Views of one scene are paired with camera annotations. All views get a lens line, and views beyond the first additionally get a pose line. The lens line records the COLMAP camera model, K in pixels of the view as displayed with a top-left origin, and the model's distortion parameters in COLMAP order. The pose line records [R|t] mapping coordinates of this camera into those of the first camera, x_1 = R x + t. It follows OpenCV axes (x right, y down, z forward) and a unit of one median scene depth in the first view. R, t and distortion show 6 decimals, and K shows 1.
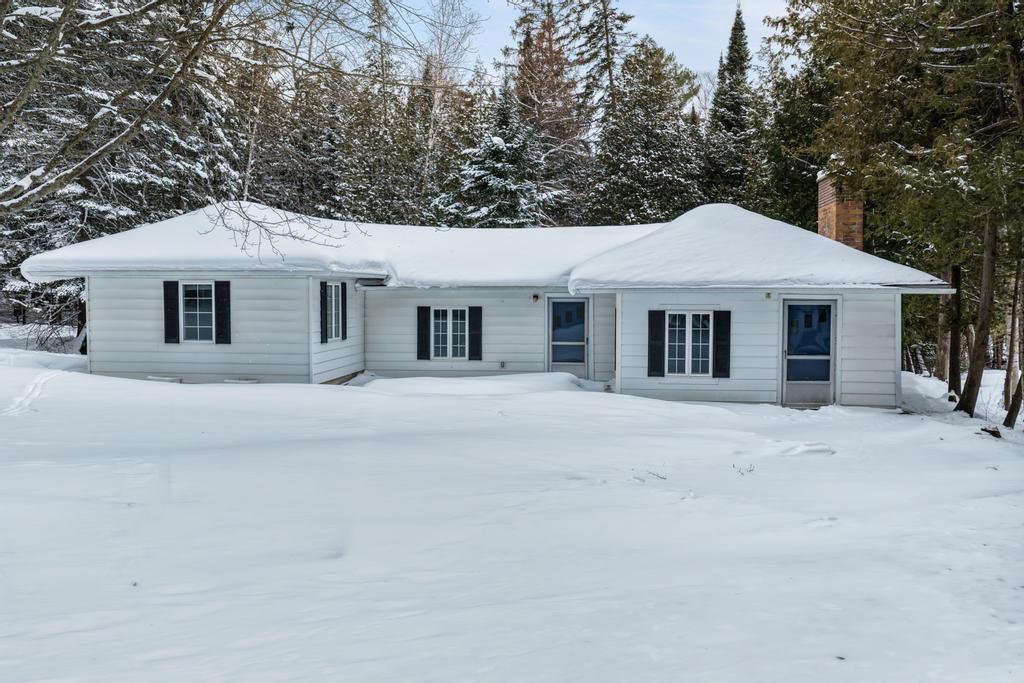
lens RADIAL K [[855.1, 0, 512.4], [0, 855.1, 343.4], [0, 0, 1]] dist [-0.009711, 0.015048]
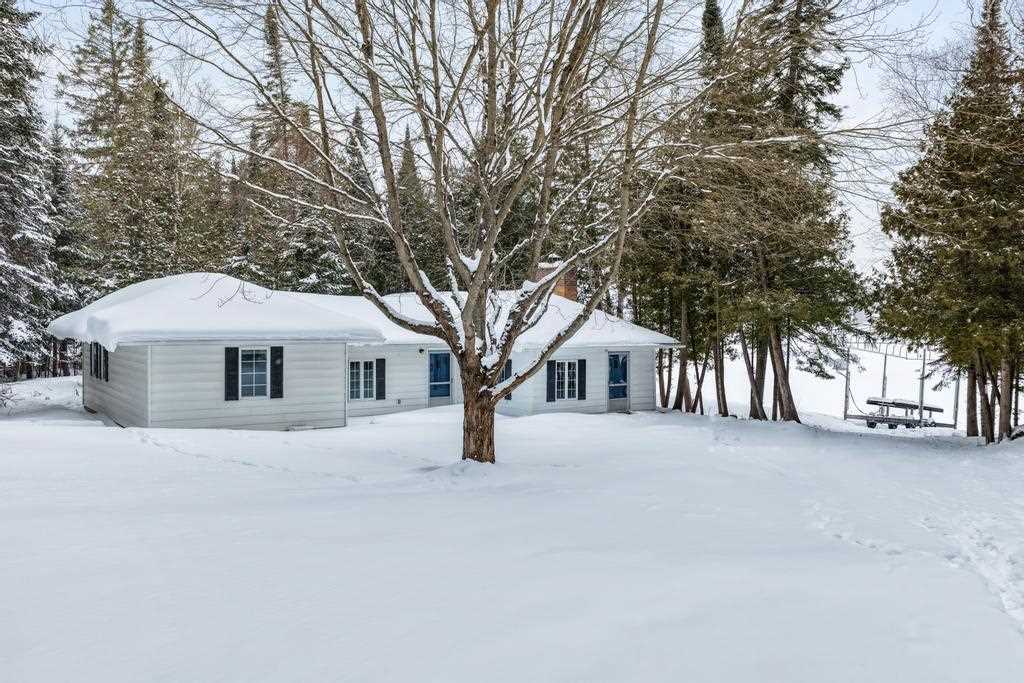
lens RADIAL K [[855.1, 0, 510.2], [0, 855.1, 339.7], [0, 0, 1]] dist [-0.009711, 0.015048]
pose [[0.733264, -0.015521, 0.679766, -0.916460], [0.038260, 0.999097, -0.018458, -0.047235], [-0.678866, 0.039543, 0.733196, -0.122551]]
